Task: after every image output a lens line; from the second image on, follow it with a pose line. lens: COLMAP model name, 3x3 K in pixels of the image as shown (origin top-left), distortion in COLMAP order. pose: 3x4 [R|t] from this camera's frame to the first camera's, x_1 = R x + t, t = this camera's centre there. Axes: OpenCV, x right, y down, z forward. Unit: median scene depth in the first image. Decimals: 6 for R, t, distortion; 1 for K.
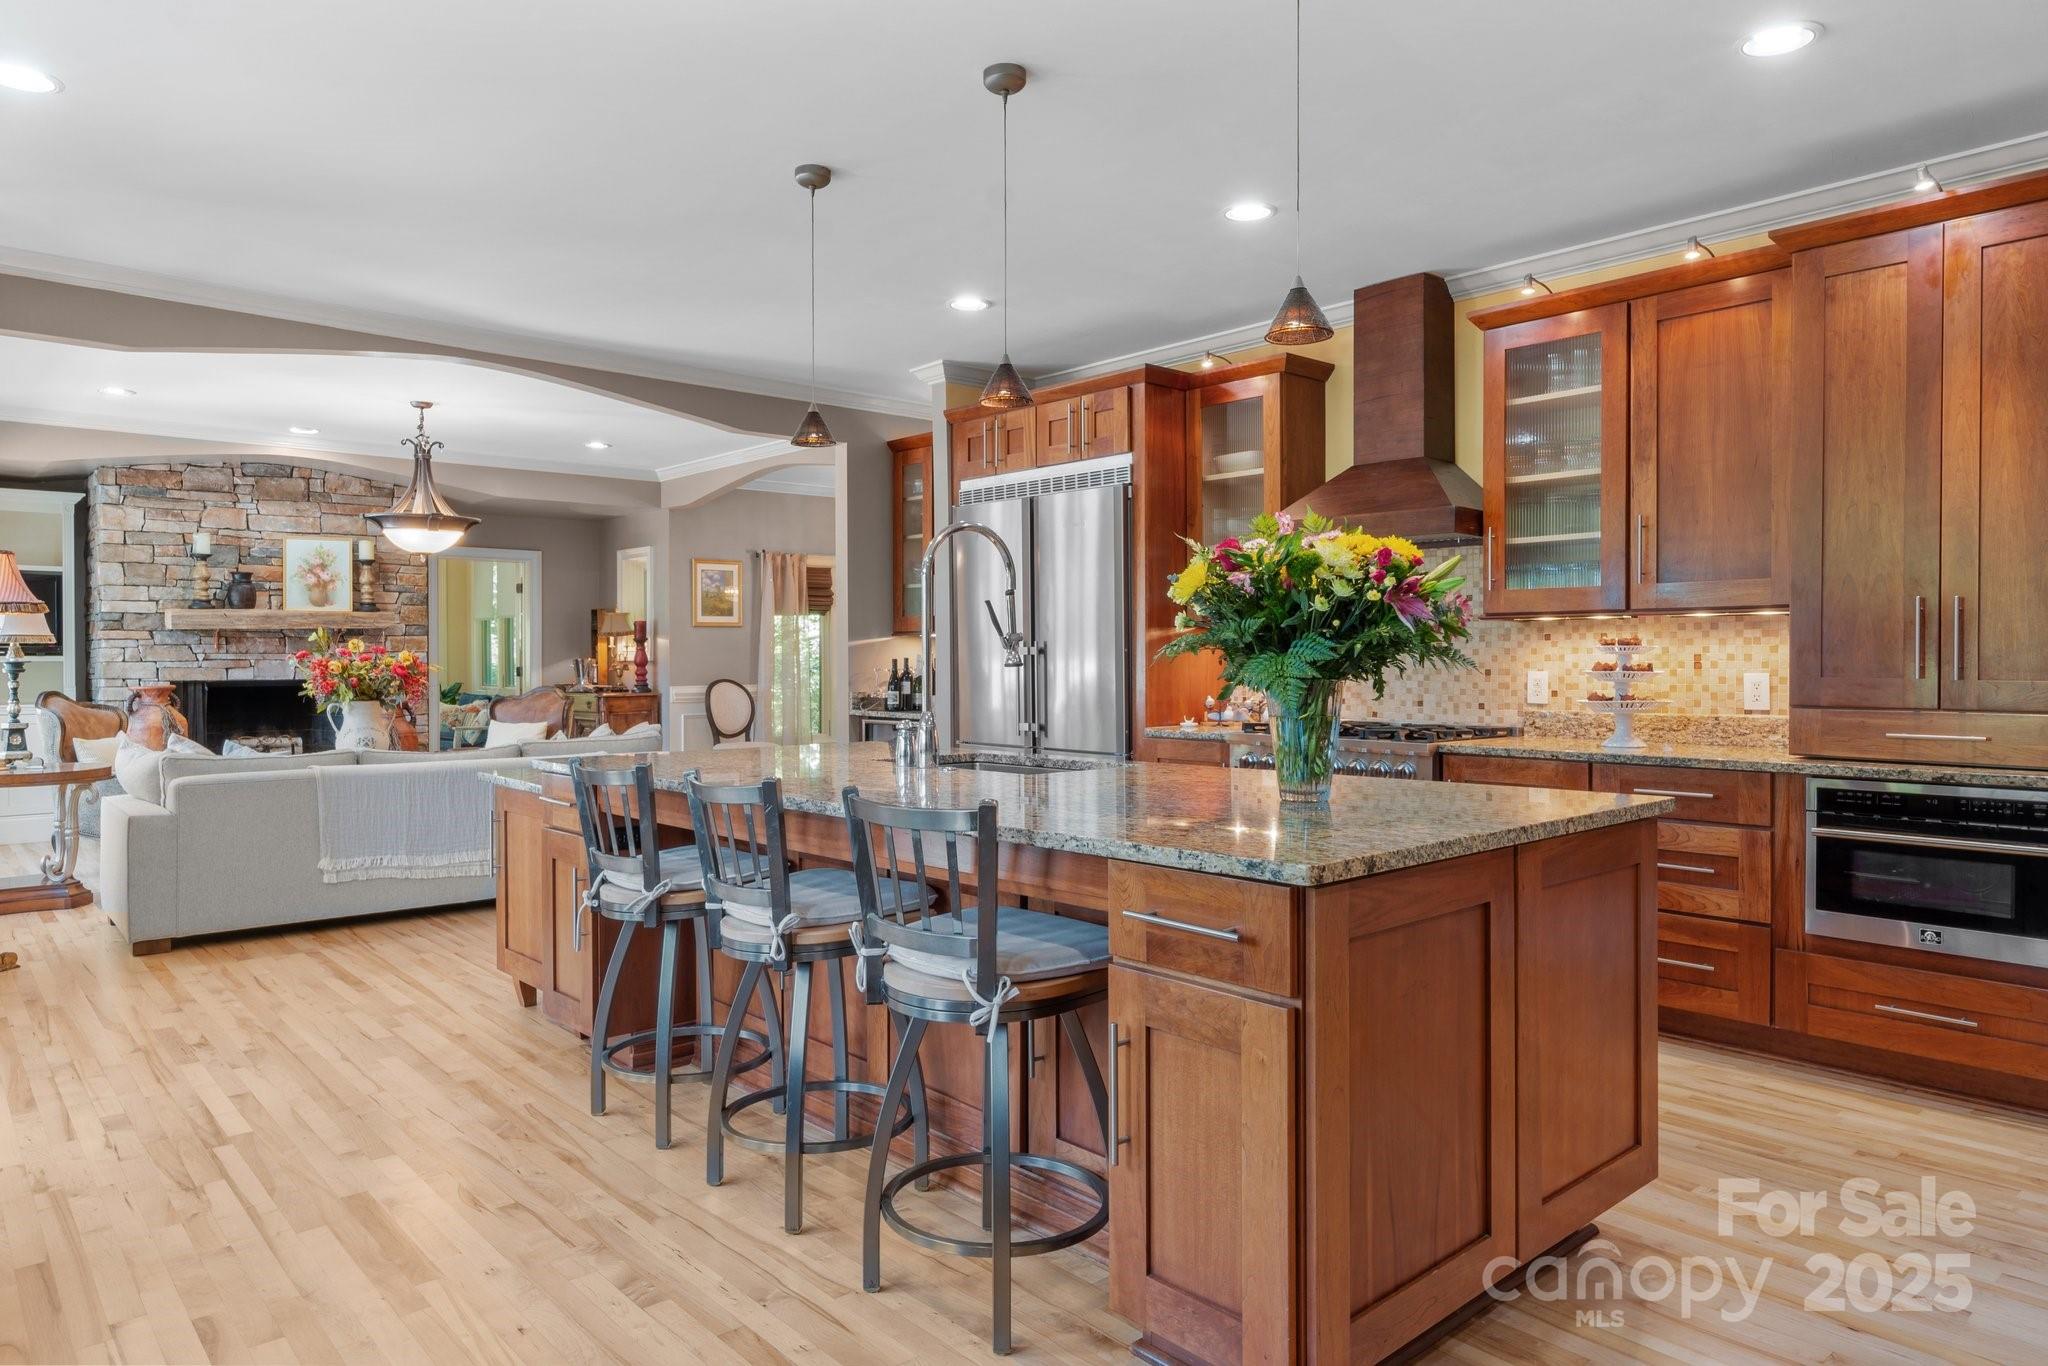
lens RADIAL K [[1283.8, 0, 1026.6], [0, 1283.8, 671.3], [0, 0, 1]] dist [0.001239, -0.000194]
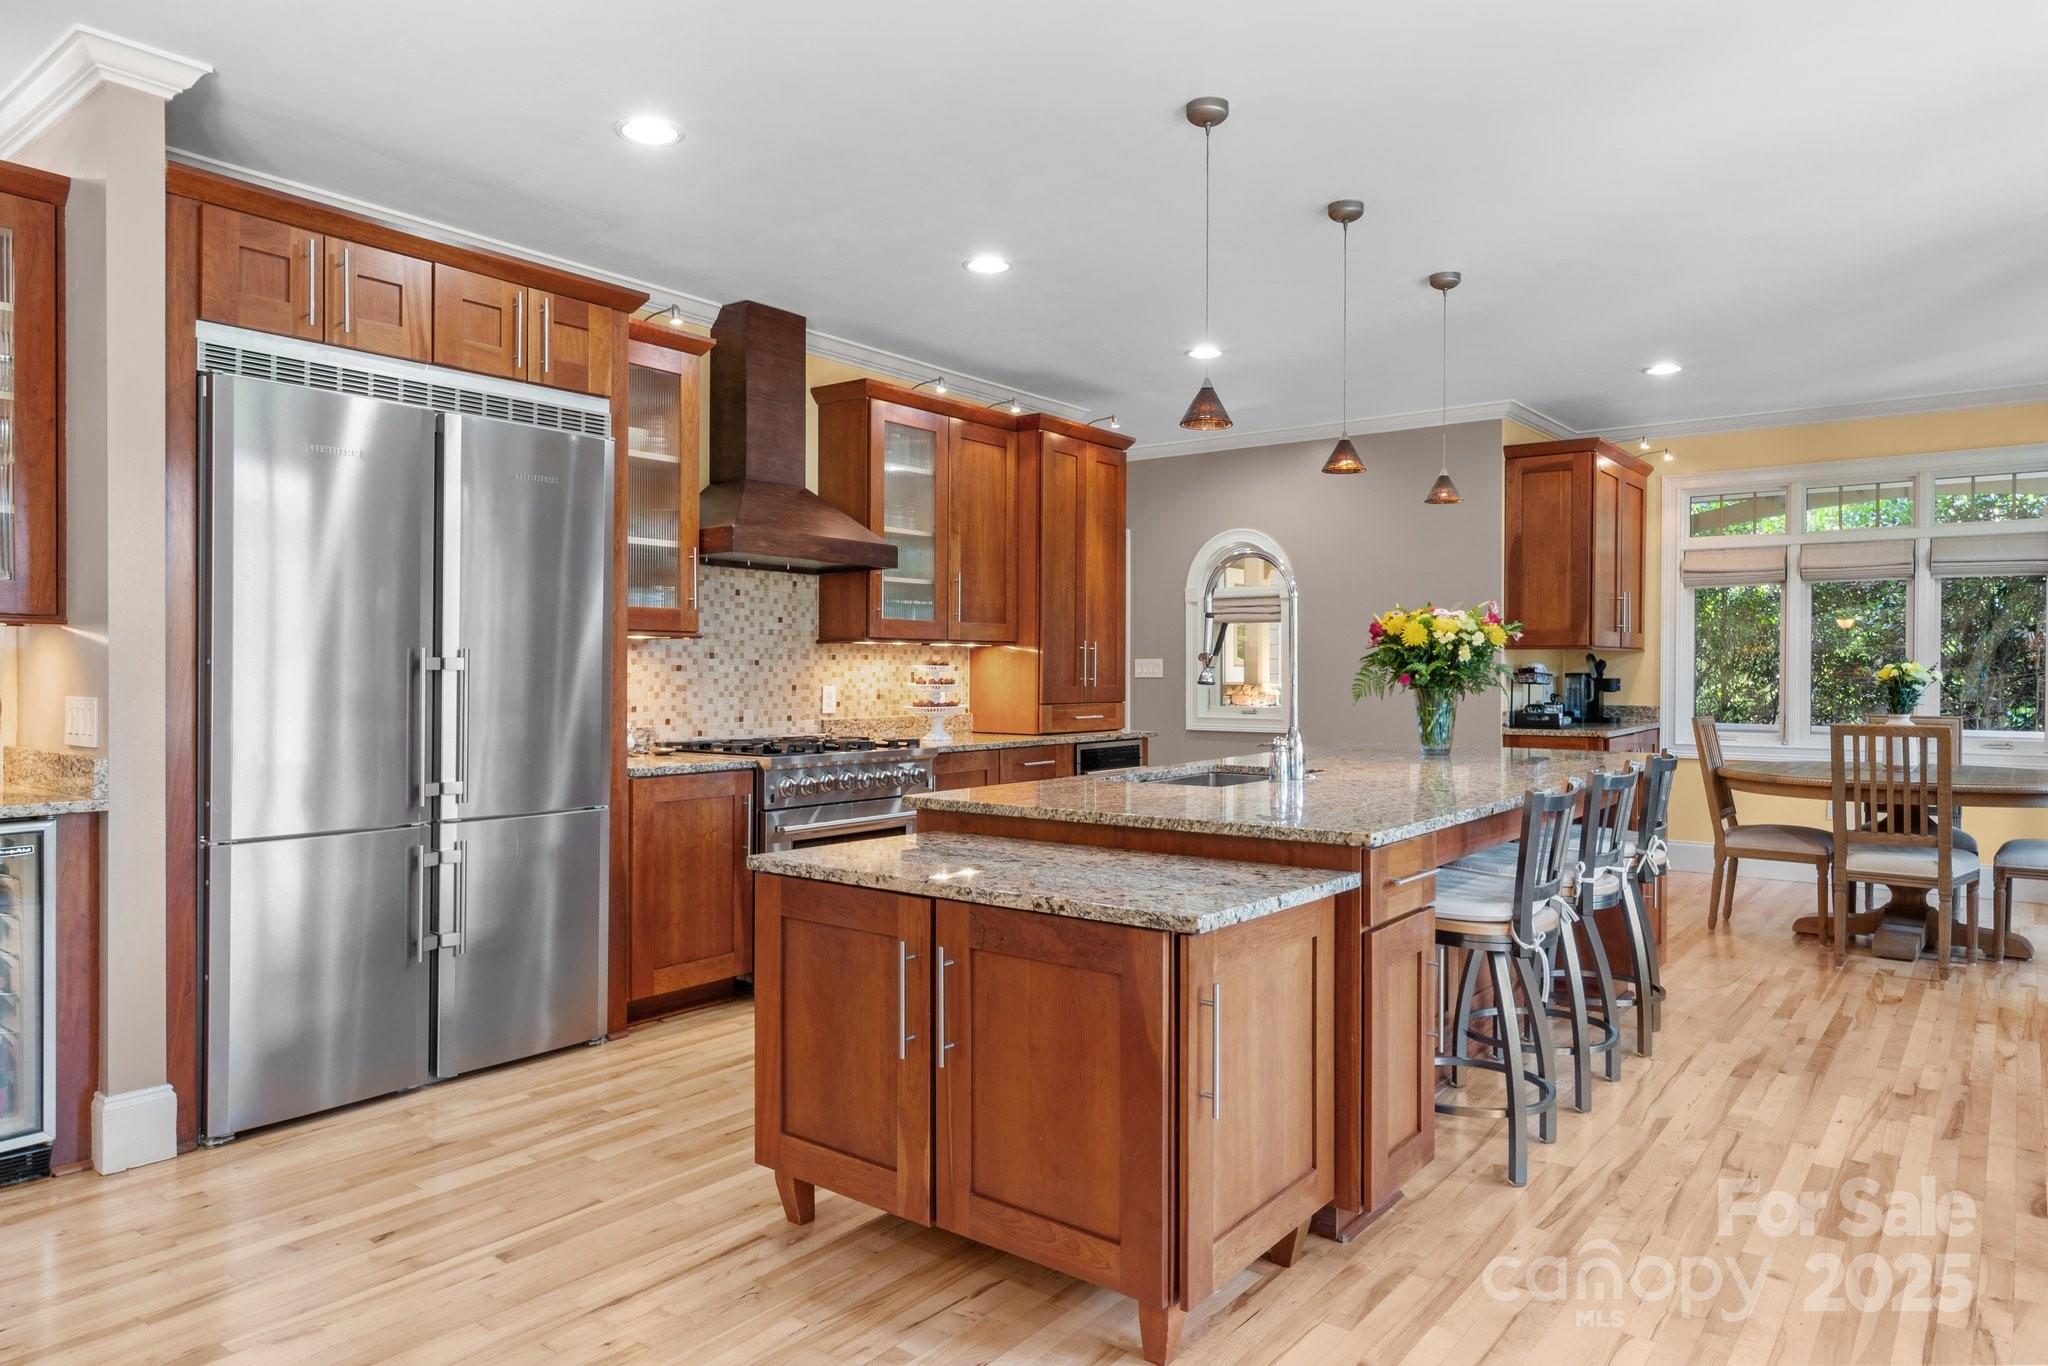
lens RADIAL K [[1283.8, 0, 1032.6], [0, 1283.8, 672.2], [0, 0, 1]] dist [0.001239, -0.000194]
pose [[-0.185412, -0.000722, 0.982661, -0.767718], [0.006874, 0.999974, 0.002032, -0.013220], [-0.982637, 0.007131, -0.185402, 0.996492]]
